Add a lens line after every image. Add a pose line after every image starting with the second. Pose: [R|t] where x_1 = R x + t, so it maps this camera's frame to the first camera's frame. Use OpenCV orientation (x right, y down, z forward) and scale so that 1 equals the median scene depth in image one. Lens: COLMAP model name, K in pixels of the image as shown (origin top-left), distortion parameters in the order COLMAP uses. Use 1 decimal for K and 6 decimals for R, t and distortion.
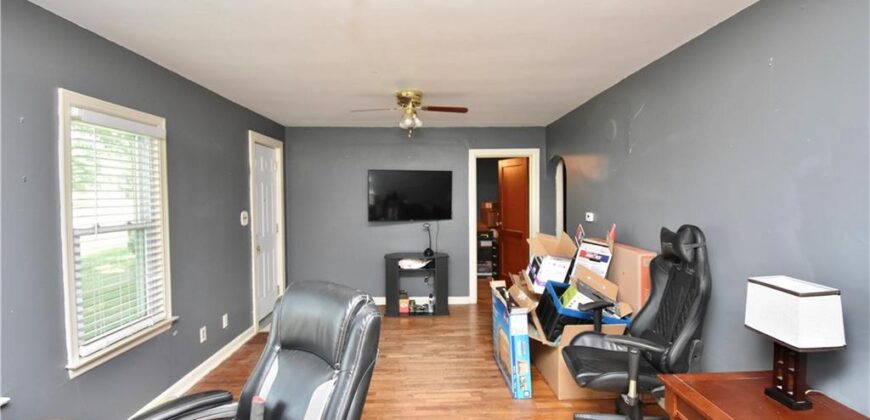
lens RADIAL K [[400.4, 0, 420.1], [0, 400.4, 208.5], [0, 0, 1]] dist [-0.000906, -0.000350]
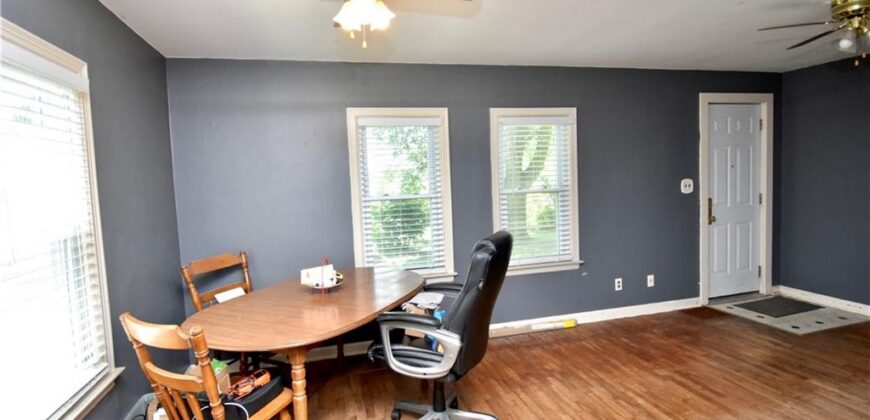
lens RADIAL K [[425.3, 0, 429.6], [0, 425.3, 205.6], [0, 0, 1]] dist [-0.000641, -0.000489]
pose [[0.277388, 0.075747, -0.957767, 0.467363], [0.003384, 0.996804, 0.079815, -0.015693], [0.960752, -0.025381, 0.276245, 0.126945]]
